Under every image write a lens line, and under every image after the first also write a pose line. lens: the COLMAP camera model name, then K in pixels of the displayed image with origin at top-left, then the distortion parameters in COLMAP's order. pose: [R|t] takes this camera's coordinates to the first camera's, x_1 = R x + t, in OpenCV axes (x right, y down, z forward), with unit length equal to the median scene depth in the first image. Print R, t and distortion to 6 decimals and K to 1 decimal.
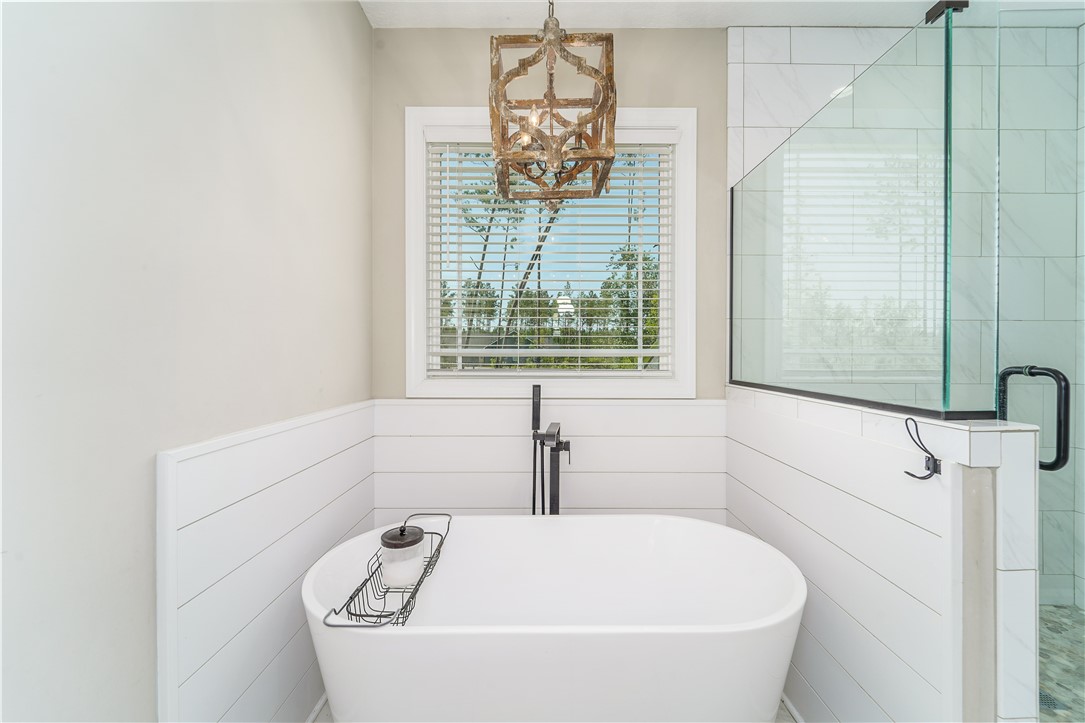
lens RADIAL K [[435.4, 0, 543.1], [0, 435.4, 356.5], [0, 0, 1]] dist [-0.002567, 0.000330]
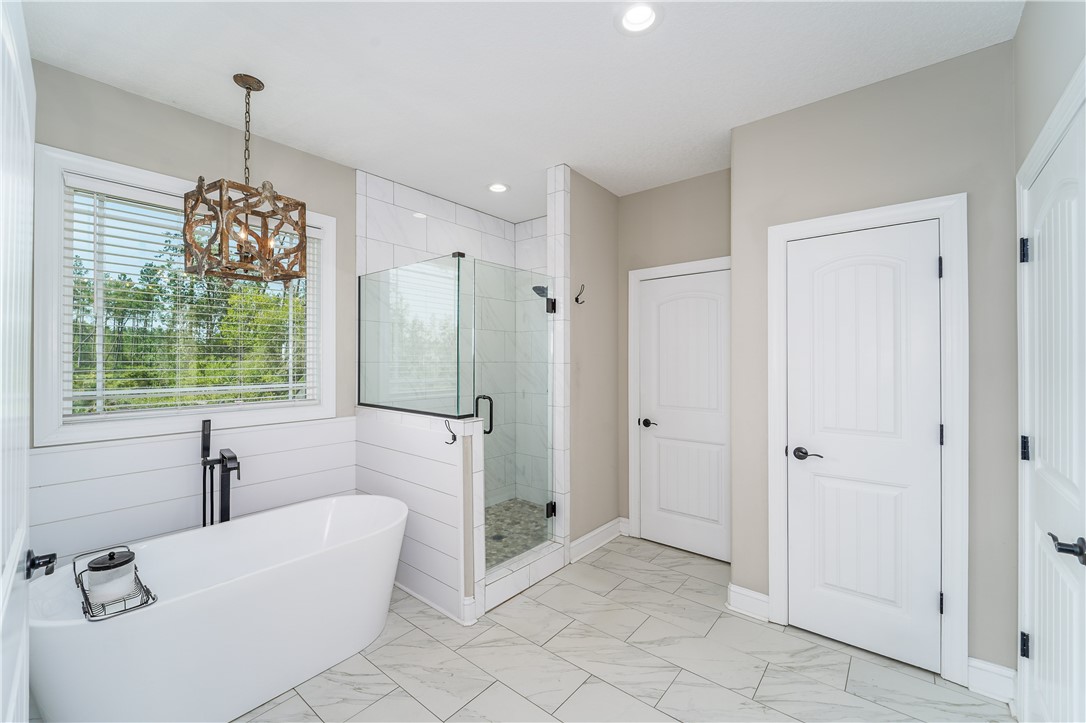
lens RADIAL K [[435.8, 0, 543.6], [0, 435.8, 358.8], [0, 0, 1]] dist [-0.002567, 0.000330]
pose [[0.632910, 0.002219, 0.774223, -0.357913], [0.003413, 0.999978, -0.005656, -0.093780], [-0.774218, 0.006222, 0.632888, -0.492092]]
